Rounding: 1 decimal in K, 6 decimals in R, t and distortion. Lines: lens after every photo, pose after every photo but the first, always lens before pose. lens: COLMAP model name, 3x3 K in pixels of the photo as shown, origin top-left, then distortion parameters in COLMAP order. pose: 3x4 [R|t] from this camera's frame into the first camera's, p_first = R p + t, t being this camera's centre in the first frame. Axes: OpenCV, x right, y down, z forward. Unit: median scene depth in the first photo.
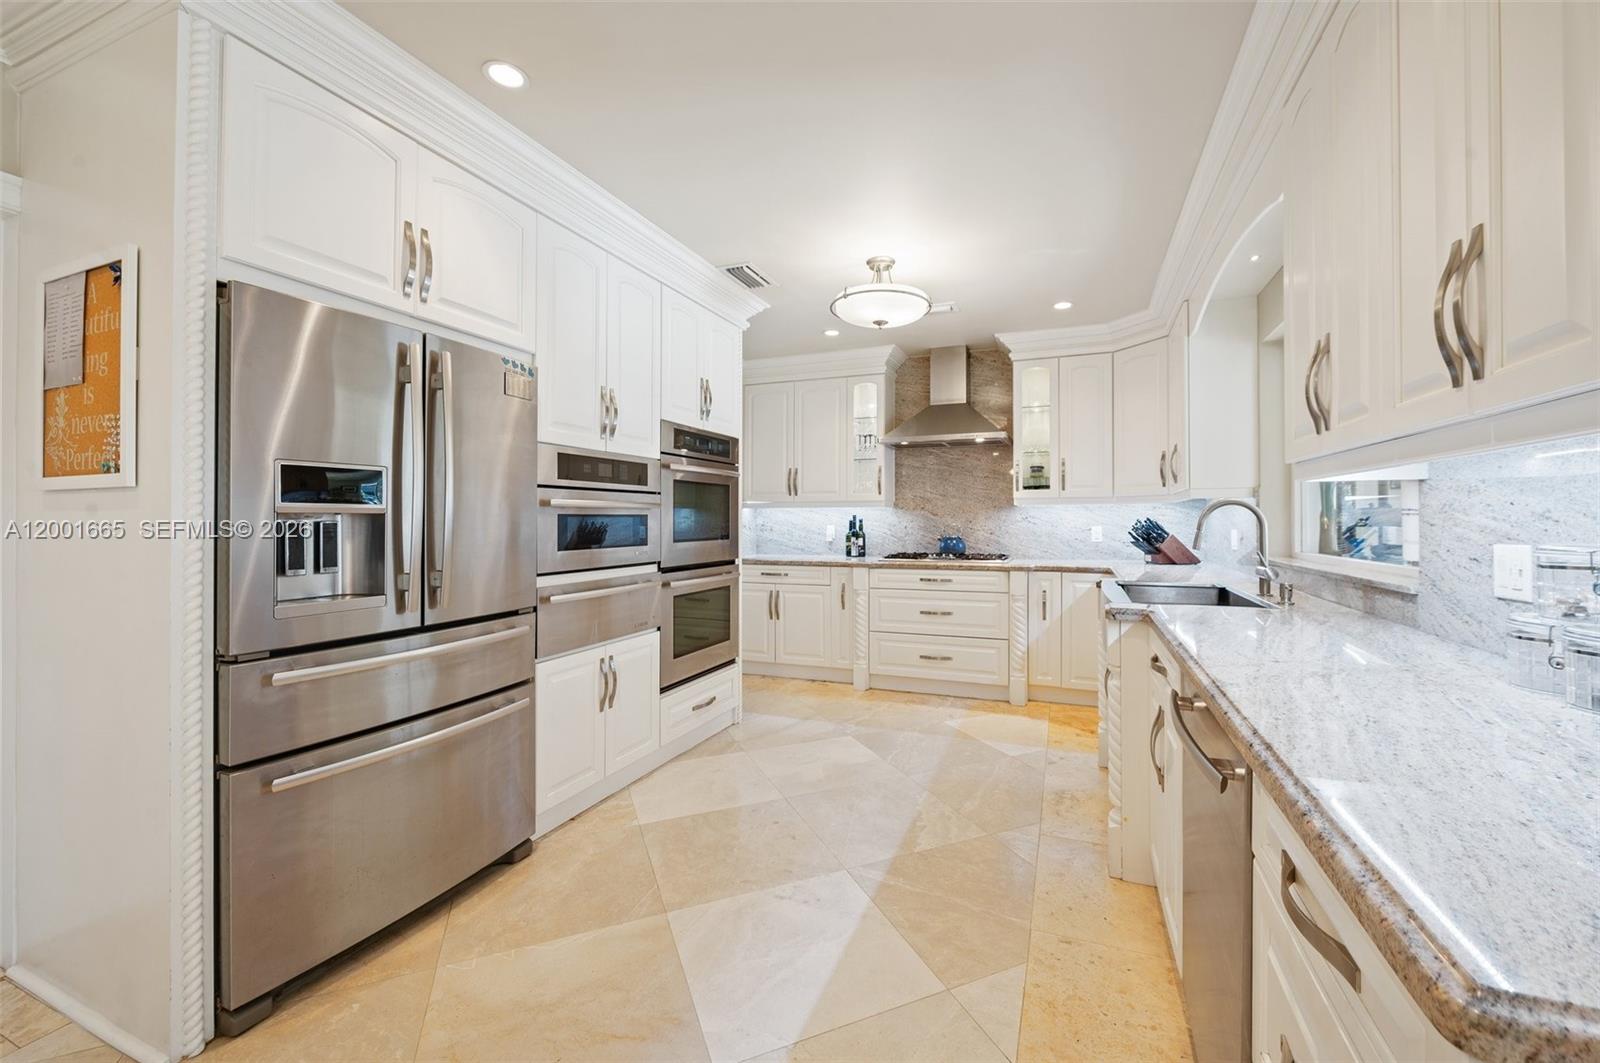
lens RADIAL K [[652.7, 0, 808.2], [0, 652.7, 521.7], [0, 0, 1]] dist [-0.008781, -0.000408]
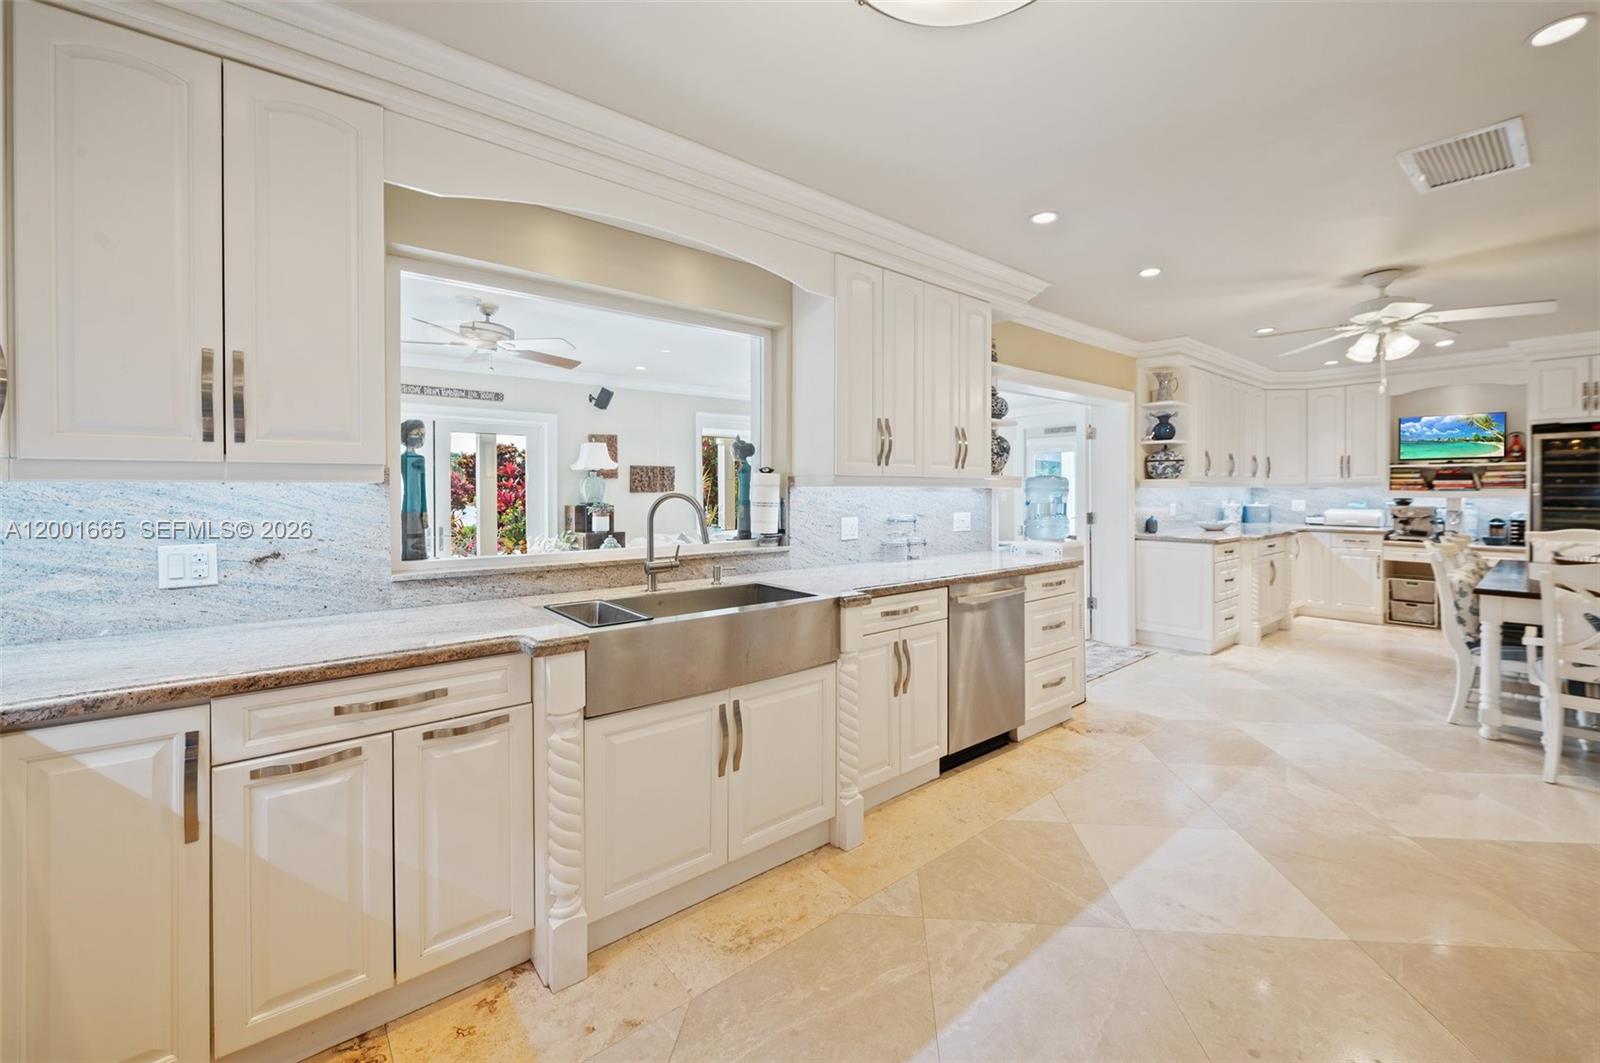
lens RADIAL K [[652.7, 0, 822.6], [0, 652.7, 495.9], [0, 0, 1]] dist [-0.008781, -0.000408]
pose [[-0.895867, 0.002324, 0.444315, 0.026442], [0.005484, 0.999968, 0.005827, -0.023047], [-0.444288, 0.007657, -0.895851, 1.216081]]
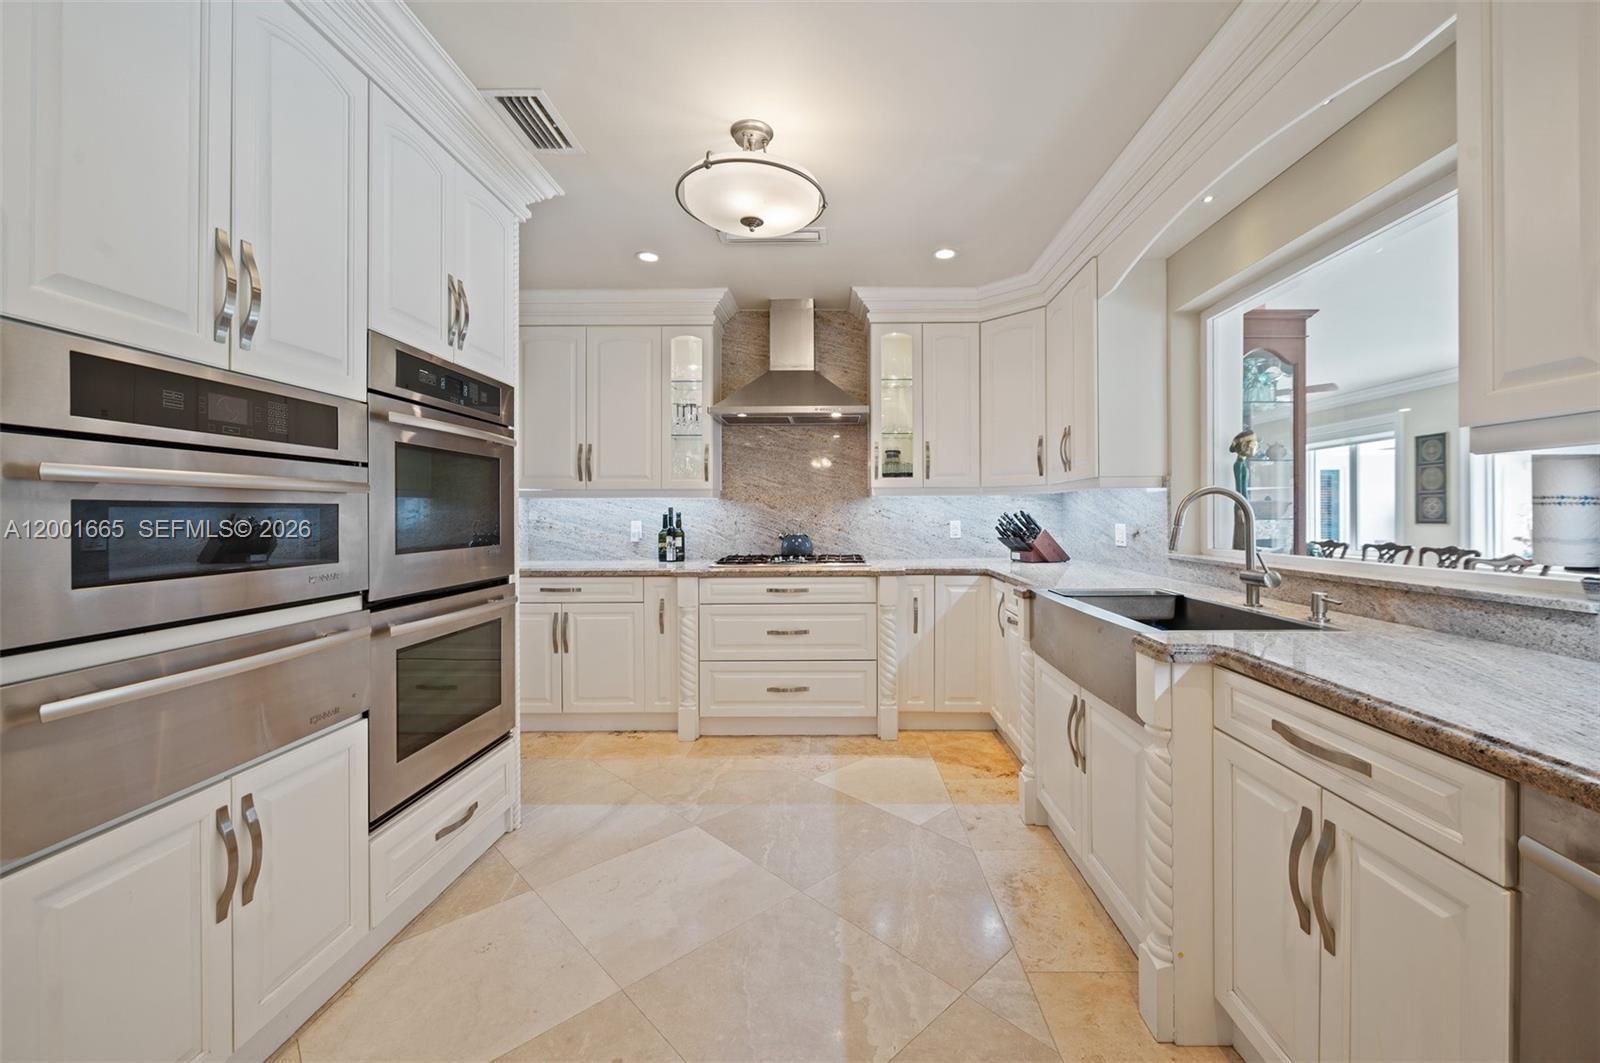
lens RADIAL K [[652.7, 0, 824.7], [0, 652.7, 516.7], [0, 0, 1]] dist [-0.008781, -0.000408]
pose [[0.929098, -0.003202, 0.369820, -0.063228], [0.002679, 0.999995, 0.001928, -0.000417], [-0.369825, -0.000801, 0.929101, 0.308832]]
